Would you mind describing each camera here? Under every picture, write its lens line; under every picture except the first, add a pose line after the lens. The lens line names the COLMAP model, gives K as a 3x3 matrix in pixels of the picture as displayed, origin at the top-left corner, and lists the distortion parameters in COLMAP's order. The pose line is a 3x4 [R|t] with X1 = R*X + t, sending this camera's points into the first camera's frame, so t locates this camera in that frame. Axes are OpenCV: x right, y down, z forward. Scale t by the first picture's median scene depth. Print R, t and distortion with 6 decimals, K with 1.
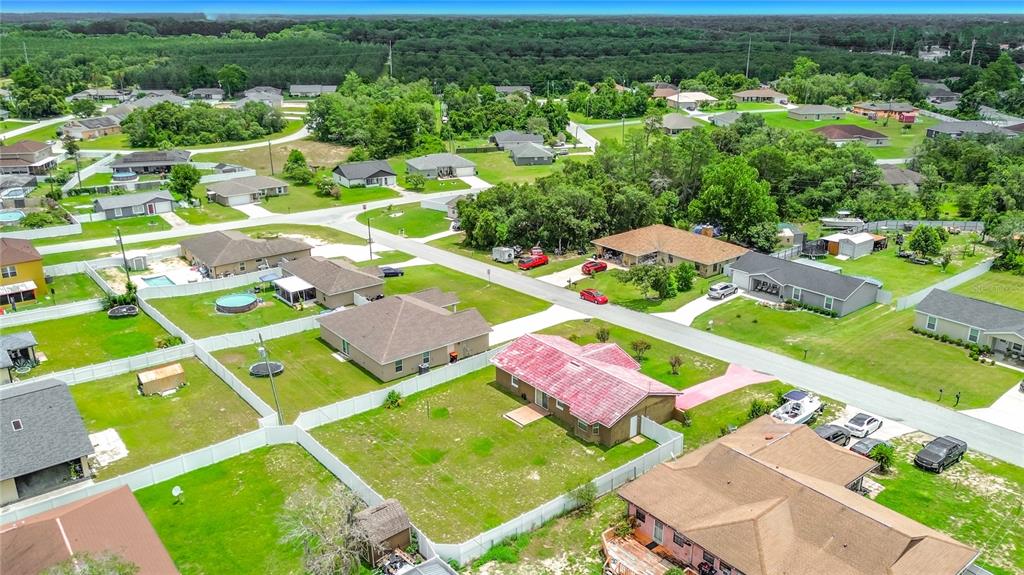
lens RADIAL K [[774.3, 0, 512.0], [0, 774.3, 287.5], [0, 0, 1]] dist [0.060207, -0.097926]
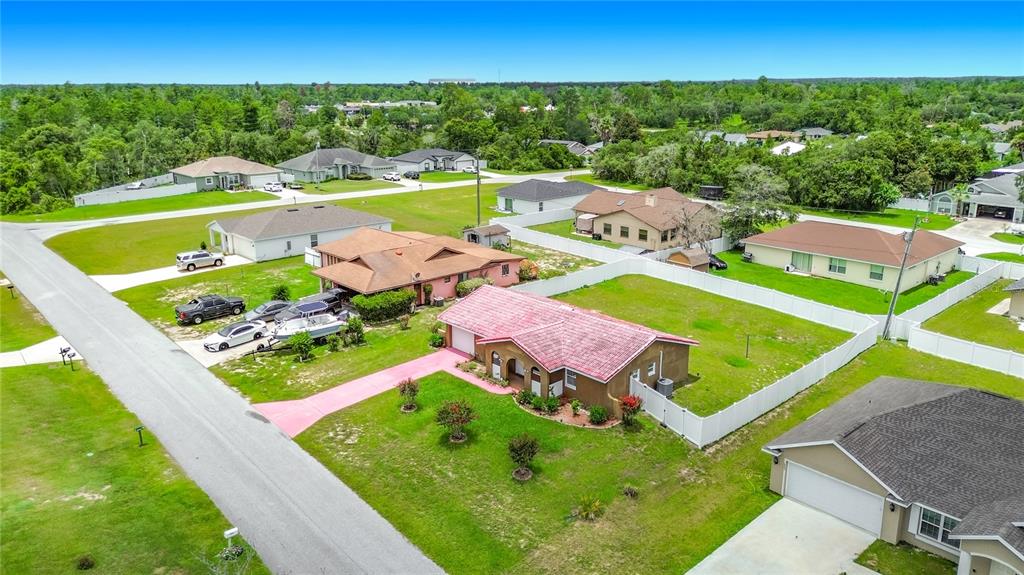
lens RADIAL K [[716.5, 0, 512.0], [0, 716.5, 287.5], [0, 0, 1]] dist [0.062397, -0.072026]
pose [[-0.997970, 0.021665, -0.059888, 0.104426], [-0.016892, 0.816629, 0.576916, -0.188484], [0.061406, 0.576757, -0.814605, 0.907330]]
